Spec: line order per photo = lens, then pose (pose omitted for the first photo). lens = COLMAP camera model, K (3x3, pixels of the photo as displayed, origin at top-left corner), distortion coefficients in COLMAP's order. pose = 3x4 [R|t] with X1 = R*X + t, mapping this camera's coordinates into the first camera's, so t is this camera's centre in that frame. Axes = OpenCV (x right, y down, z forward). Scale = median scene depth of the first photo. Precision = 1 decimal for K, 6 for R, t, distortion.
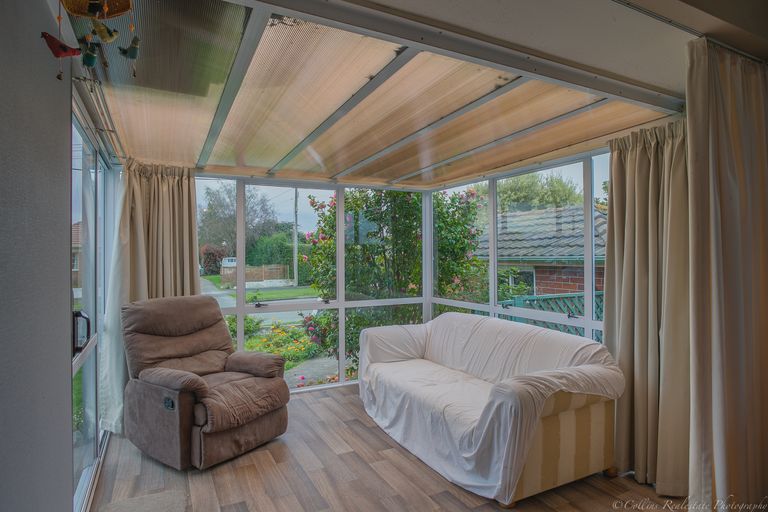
lens RADIAL K [[439.2, 0, 384.0], [0, 439.2, 256.0], [0, 0, 1]] dist [-0.040612, 0.000974]
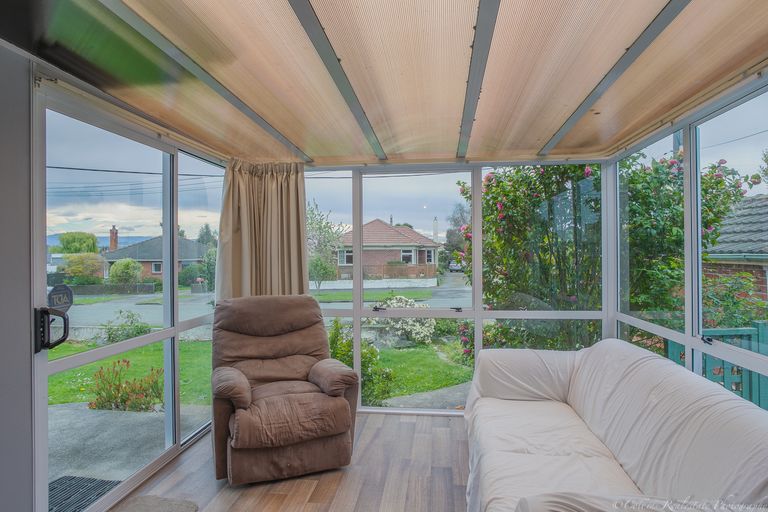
lens RADIAL K [[439.2, 0, 384.0], [0, 439.2, 256.0], [0, 0, 1]] dist [-0.040612, 0.000974]
pose [[0.824232, 0.002468, -0.566246, 0.300398], [0.002026, 0.999971, 0.007307, -0.001661], [0.566248, -0.007170, 0.824204, 0.348660]]
